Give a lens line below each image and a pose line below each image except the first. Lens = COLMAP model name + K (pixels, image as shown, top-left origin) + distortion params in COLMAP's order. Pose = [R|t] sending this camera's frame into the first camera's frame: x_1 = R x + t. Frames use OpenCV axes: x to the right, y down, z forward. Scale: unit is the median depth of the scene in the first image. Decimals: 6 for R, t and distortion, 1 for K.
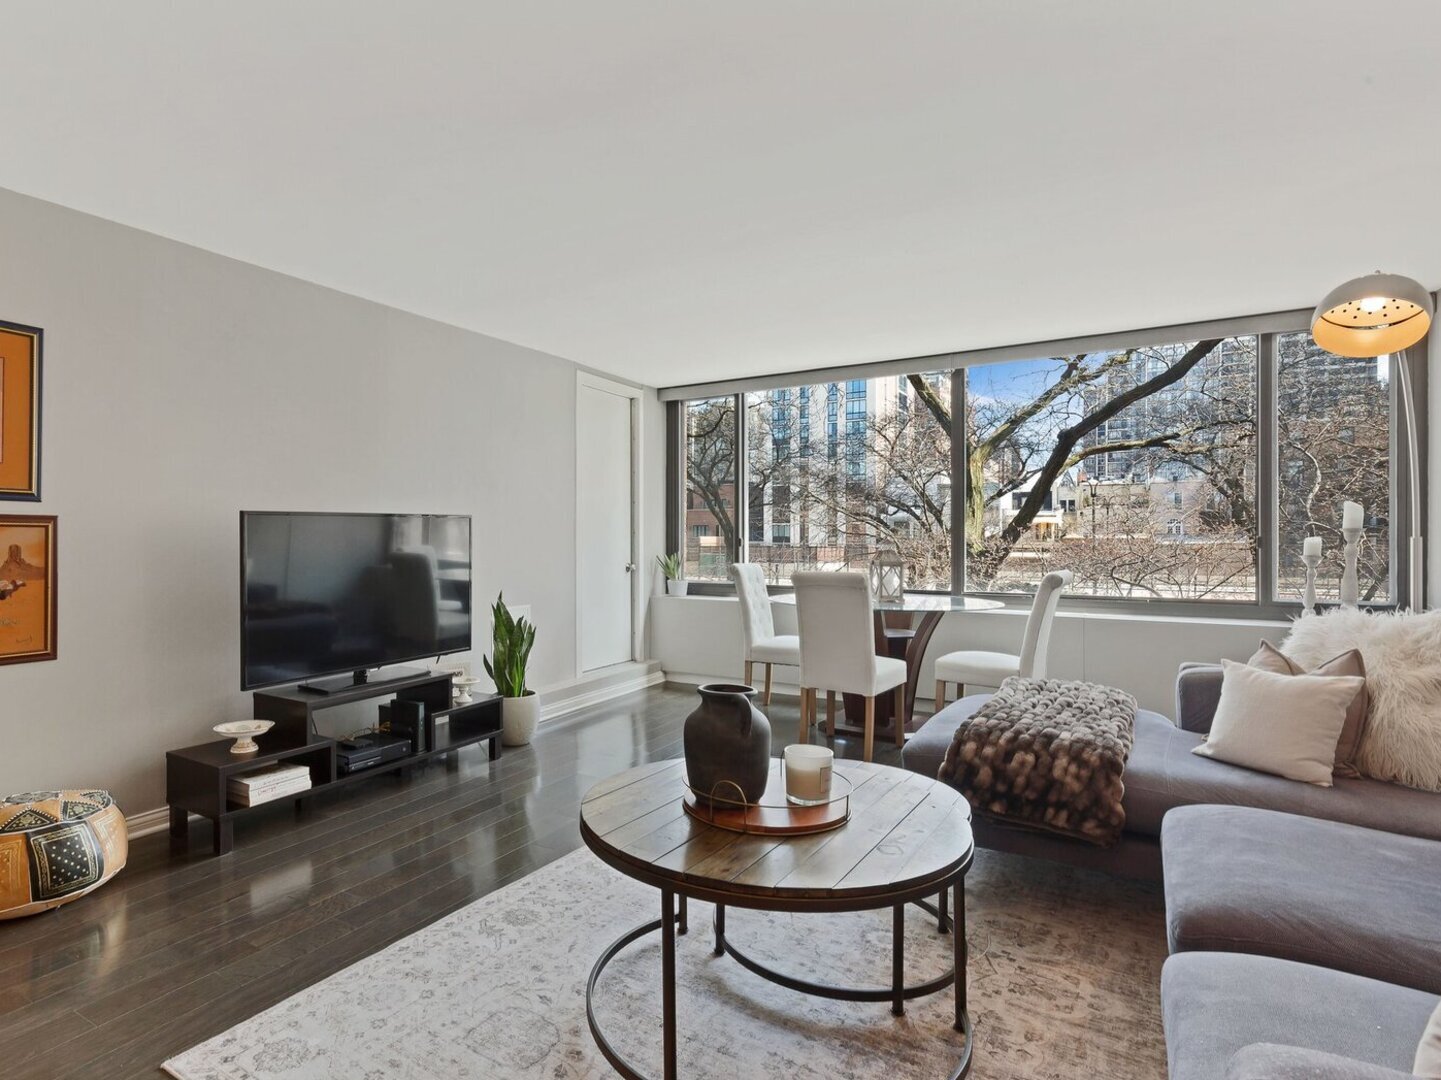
lens RADIAL K [[759.4, 0, 681.6], [0, 759.4, 552.2], [0, 0, 1]] dist [0.013517, -0.000361]
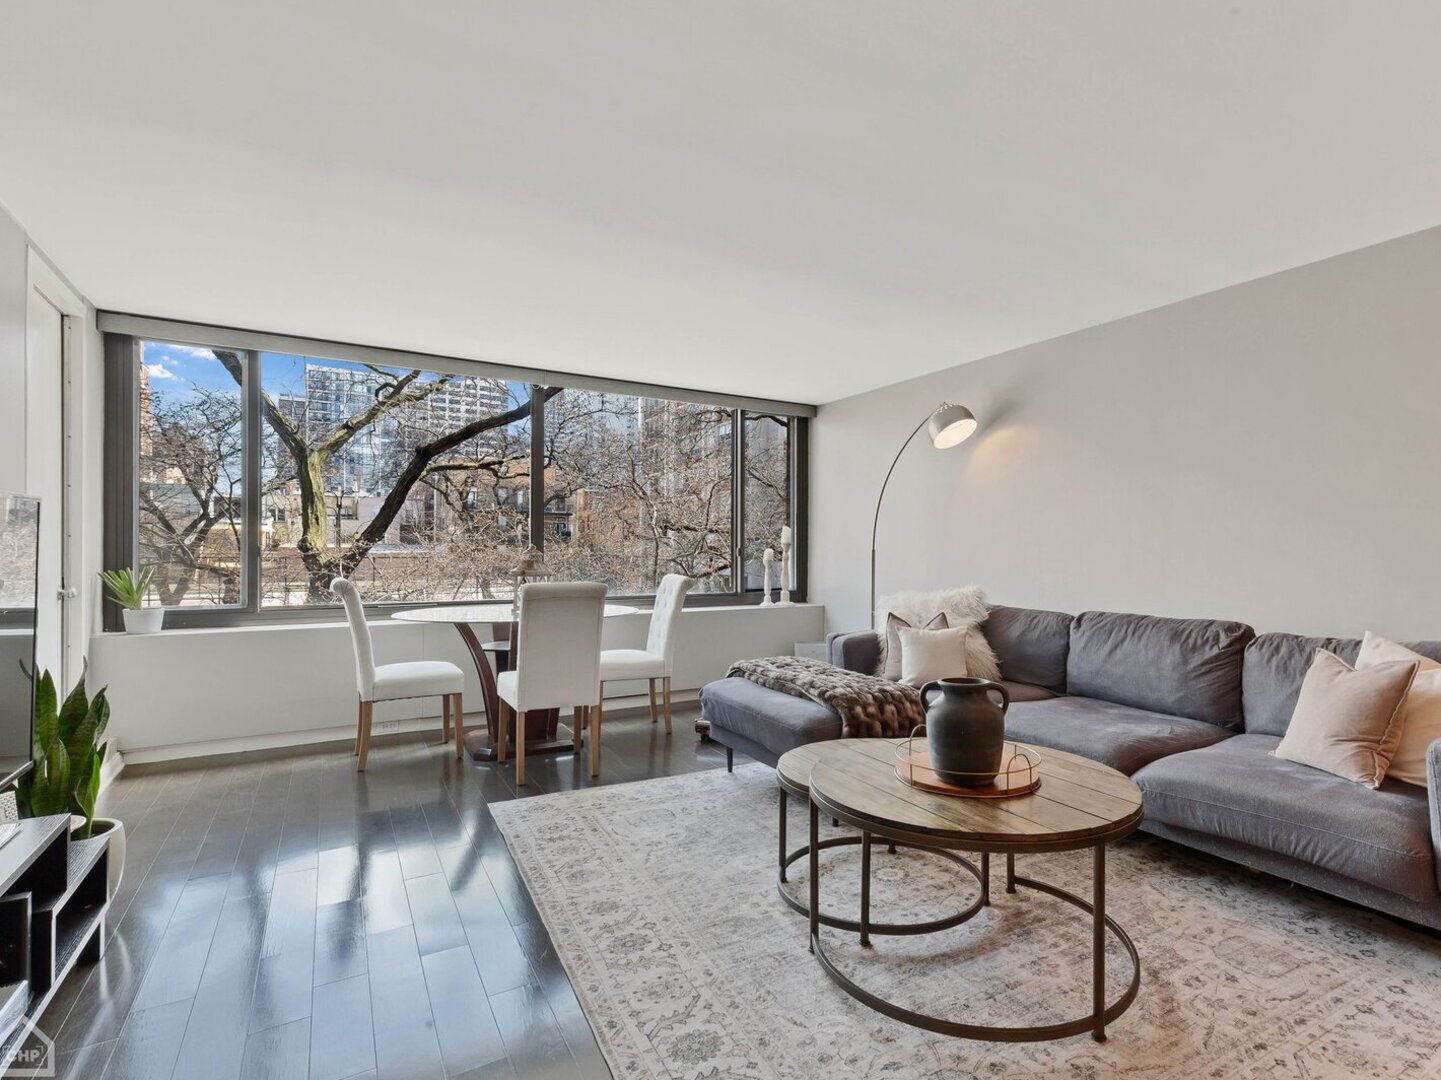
lens RADIAL K [[714.3, 0, 778.9], [0, 714.3, 546.6], [0, 0, 1]] dist [0.003356, 0.000625]
pose [[0.465625, 0.007978, 0.884946, -0.425778], [0.009865, 0.999850, -0.014205, -0.003006], [-0.884927, 0.015344, 0.465477, 0.311776]]
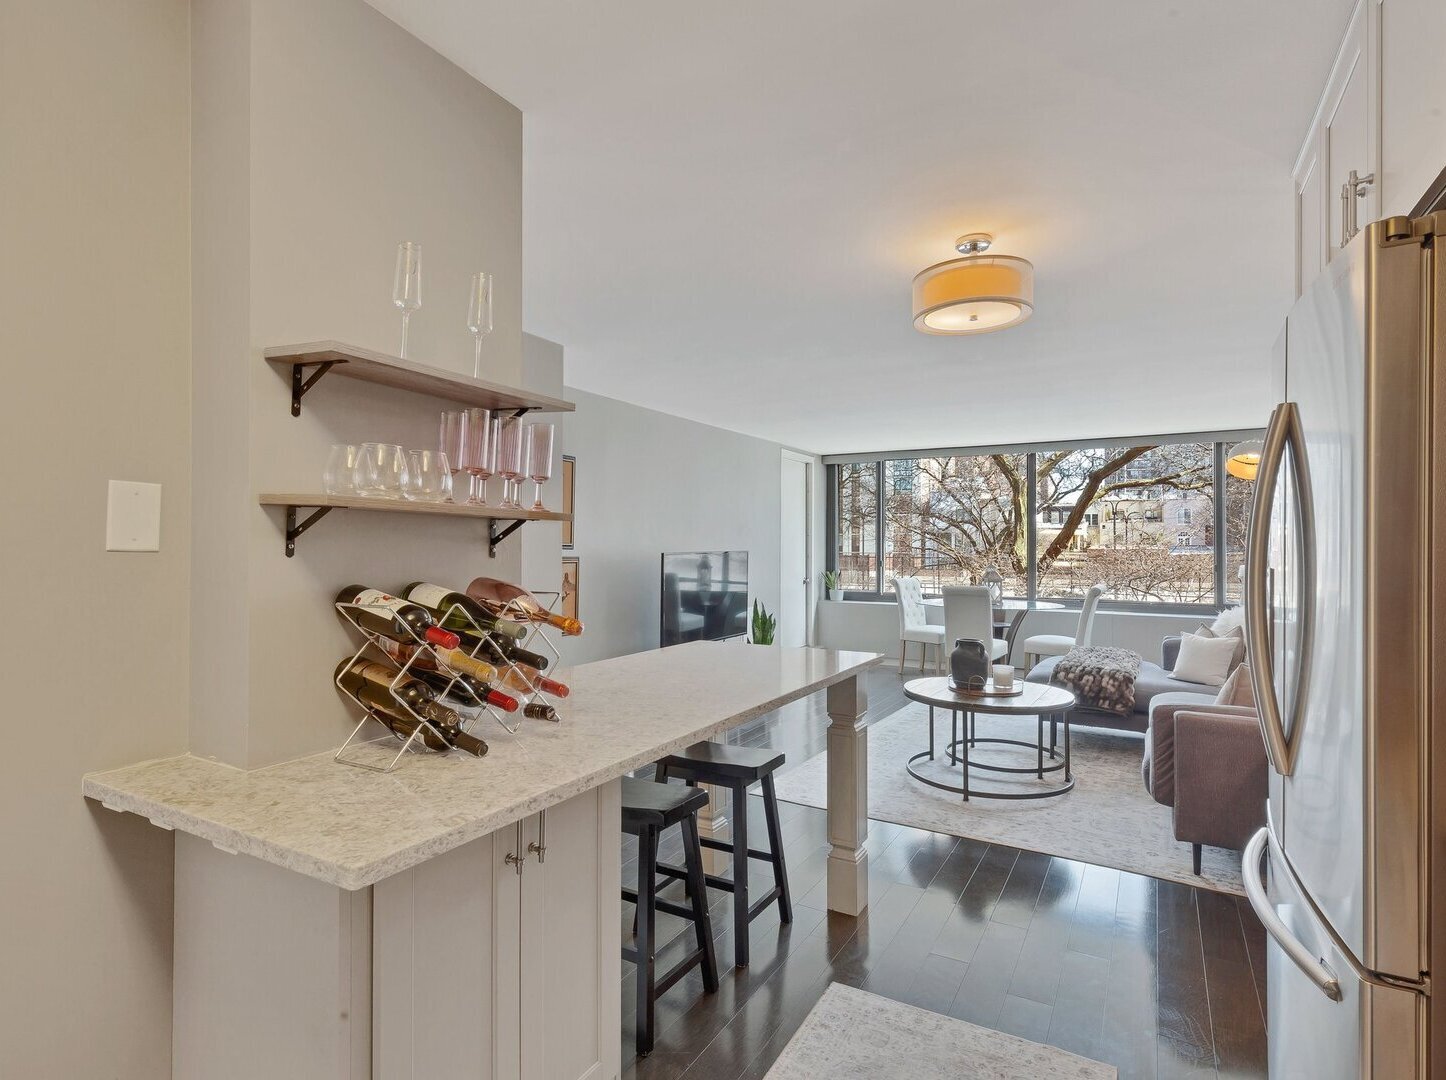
lens RADIAL K [[716.8, 0, 781.7], [0, 716.8, 546.6], [0, 0, 1]] dist [0.003356, 0.000625]
pose [[0.998125, 0.005363, 0.060979, -0.277175], [-0.004242, 0.999820, -0.018492, -0.027082], [-0.061067, 0.018199, 0.997968, -0.497222]]
